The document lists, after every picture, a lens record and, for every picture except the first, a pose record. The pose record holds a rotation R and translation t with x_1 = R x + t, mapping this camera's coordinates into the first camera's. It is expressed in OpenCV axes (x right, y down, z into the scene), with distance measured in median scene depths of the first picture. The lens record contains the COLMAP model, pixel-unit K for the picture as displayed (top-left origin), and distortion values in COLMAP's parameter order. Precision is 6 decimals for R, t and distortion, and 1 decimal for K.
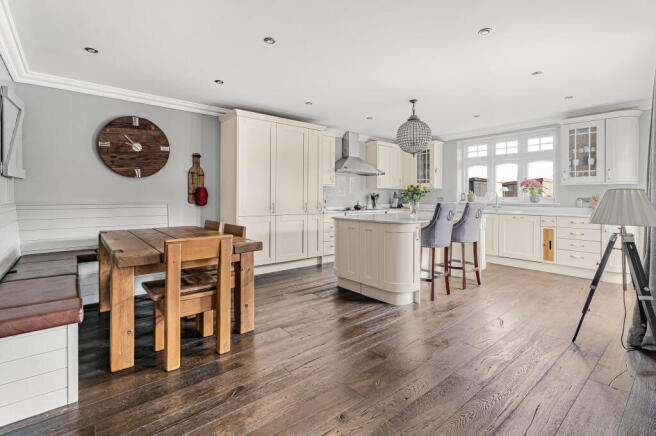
lens RADIAL K [[307.8, 0, 332.4], [0, 307.8, 194.3], [0, 0, 1]] dist [0.017301, -0.000368]
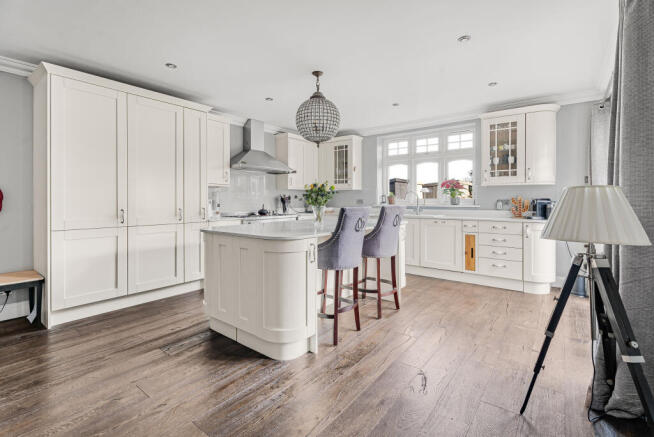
lens RADIAL K [[306.9, 0, 331.3], [0, 306.9, 194.9], [0, 0, 1]] dist [0.017301, -0.000368]
pose [[0.976864, 0.000064, 0.213860, 0.120410], [0.001283, 0.999980, -0.006160, 0.001888], [-0.213856, 0.006292, 0.976845, 0.226894]]
